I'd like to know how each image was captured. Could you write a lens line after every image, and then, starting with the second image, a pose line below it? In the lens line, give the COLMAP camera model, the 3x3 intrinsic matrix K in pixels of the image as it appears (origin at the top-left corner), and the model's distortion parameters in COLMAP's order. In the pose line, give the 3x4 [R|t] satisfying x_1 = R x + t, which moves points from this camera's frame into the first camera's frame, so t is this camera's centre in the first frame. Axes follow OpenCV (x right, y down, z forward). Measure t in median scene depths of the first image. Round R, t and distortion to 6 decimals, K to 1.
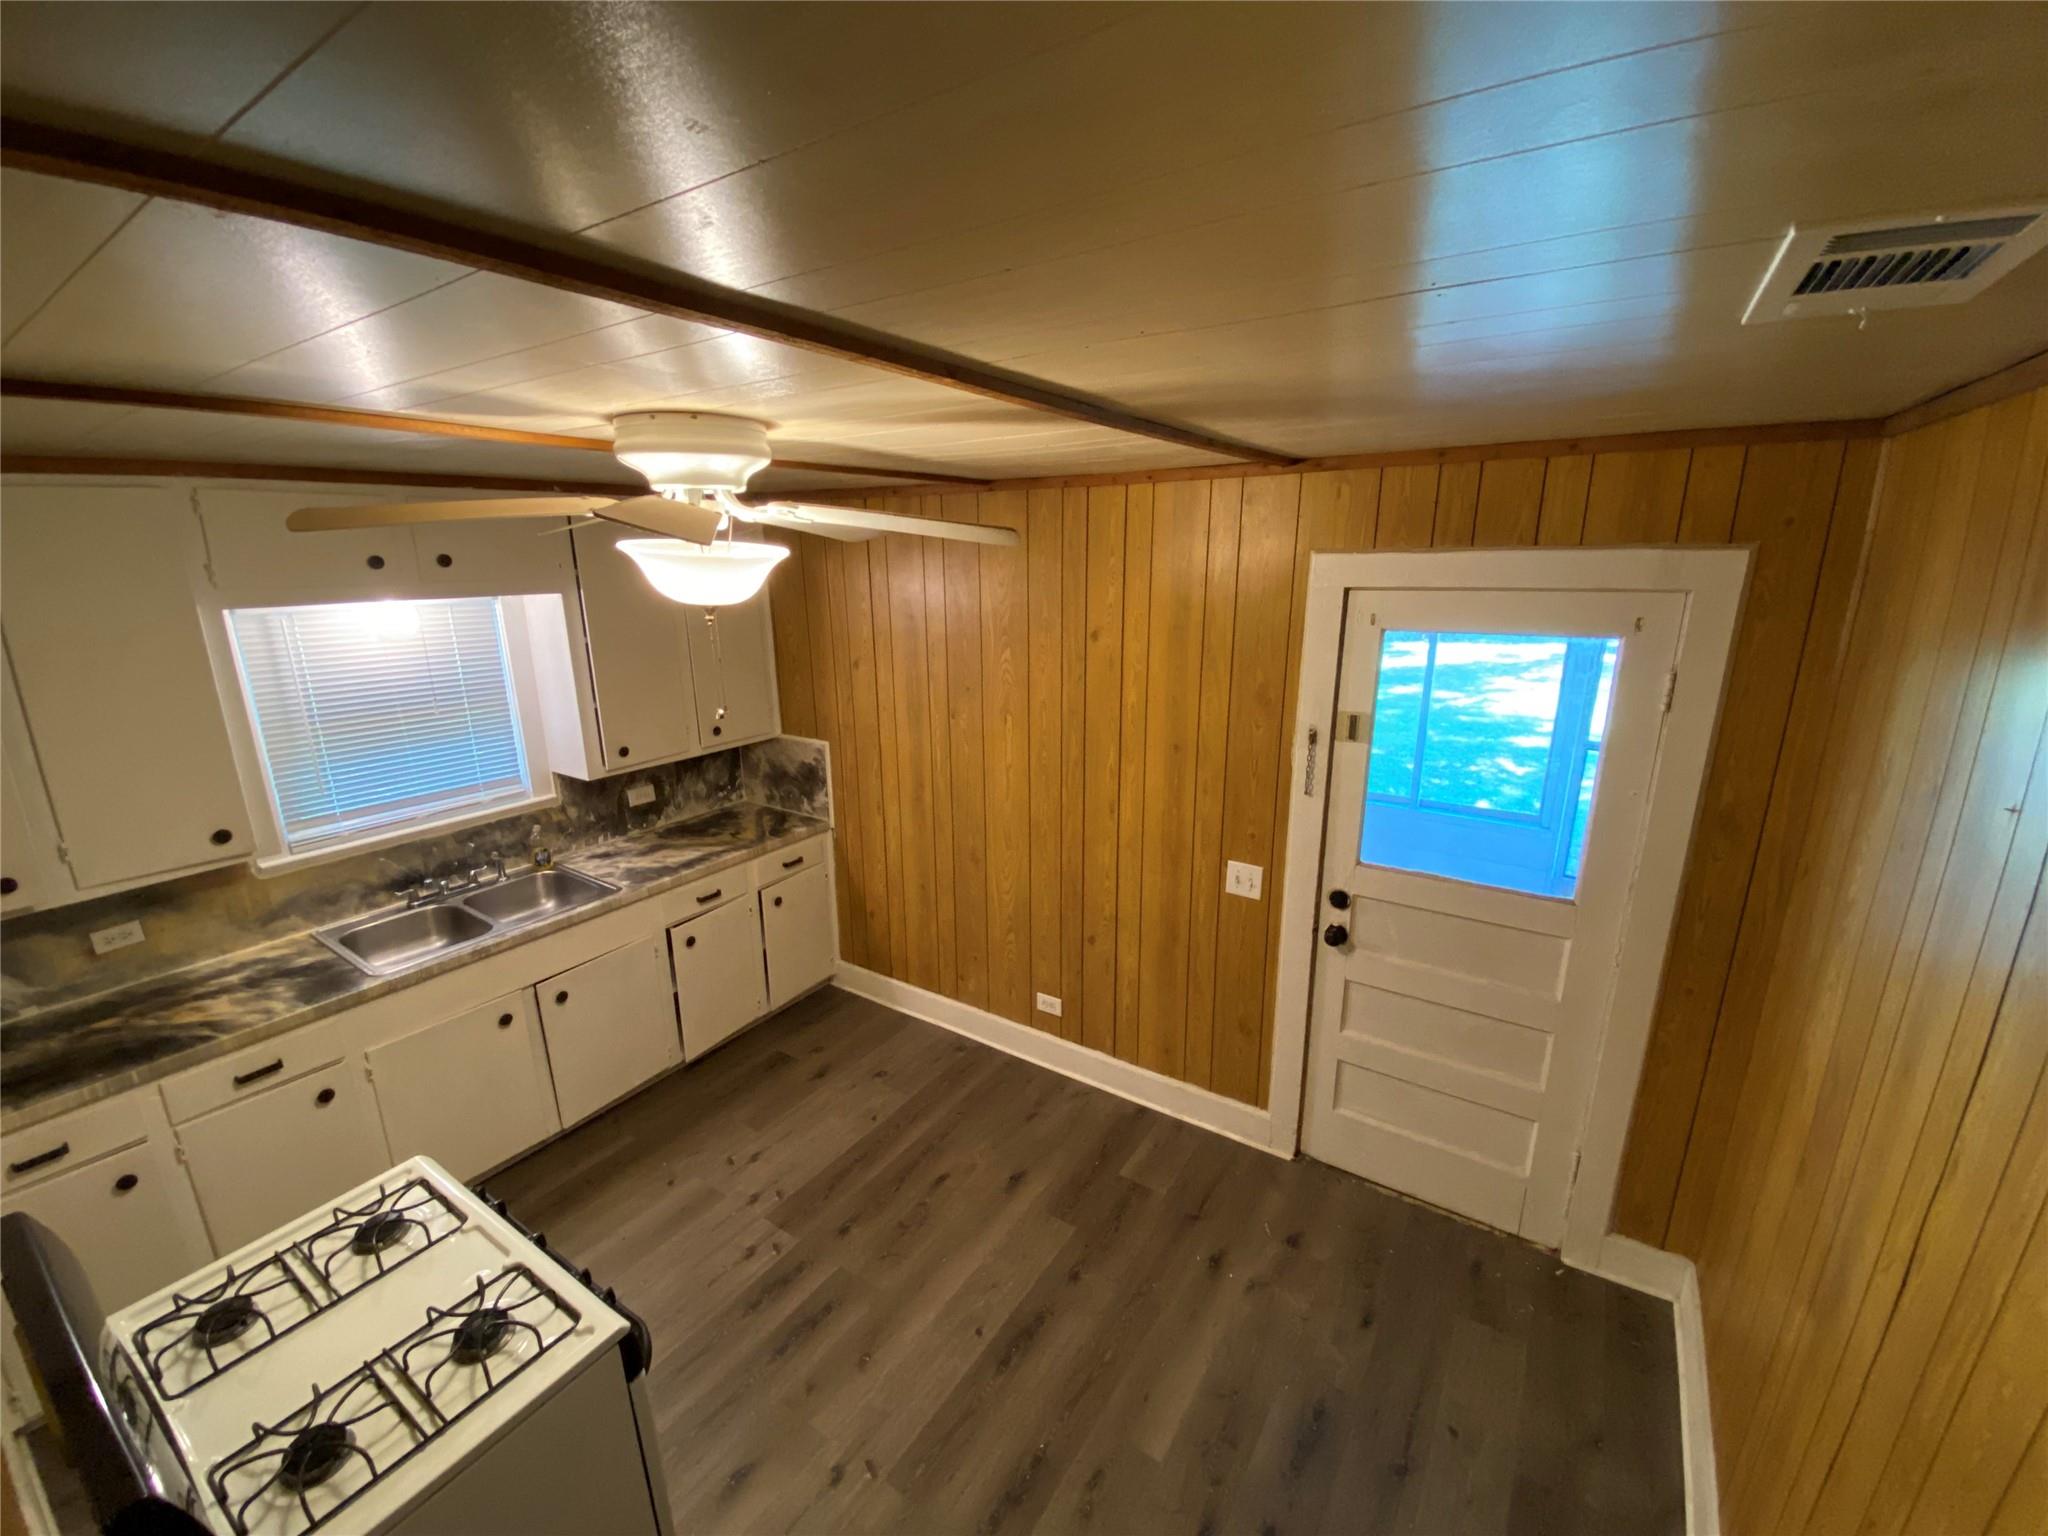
lens RADIAL K [[839.1, 0, 1026.7], [0, 839.1, 773.3], [0, 0, 1]] dist [0.027247, -0.024341]
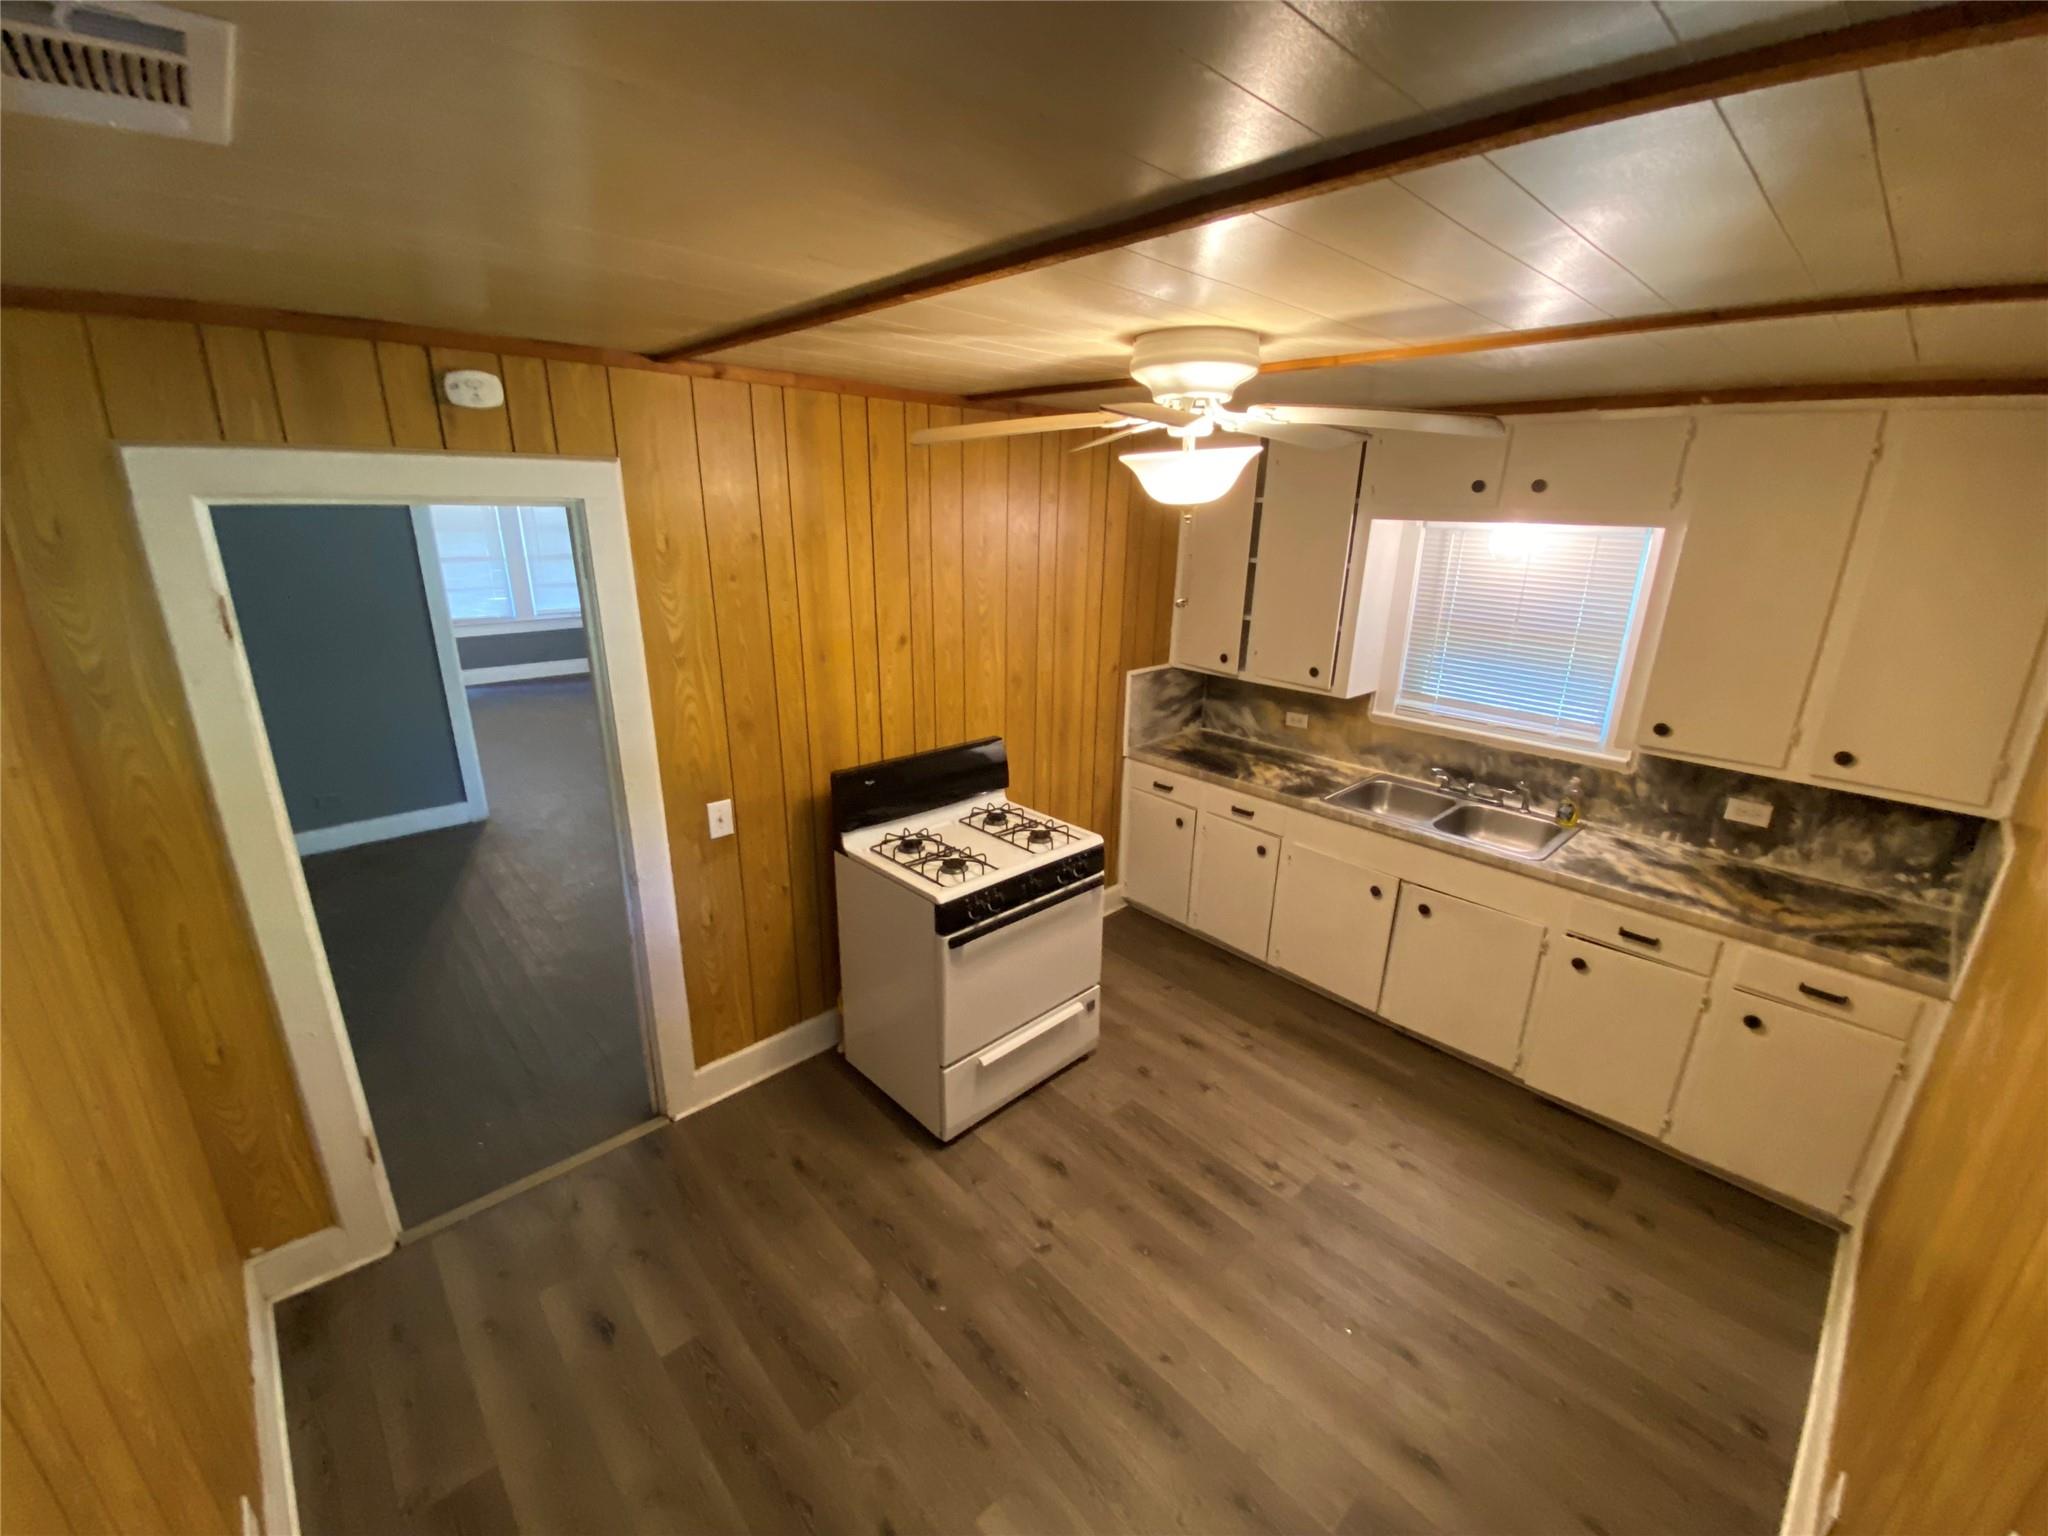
lens RADIAL K [[839.1, 0, 1026.7], [0, 839.1, 773.3], [0, 0, 1]] dist [0.027247, -0.024341]
pose [[-0.246424, 0.299008, -0.921884, 0.463009], [-0.263954, 0.894553, 0.360699, -0.128425], [0.932526, 0.332219, -0.141515, 0.594839]]
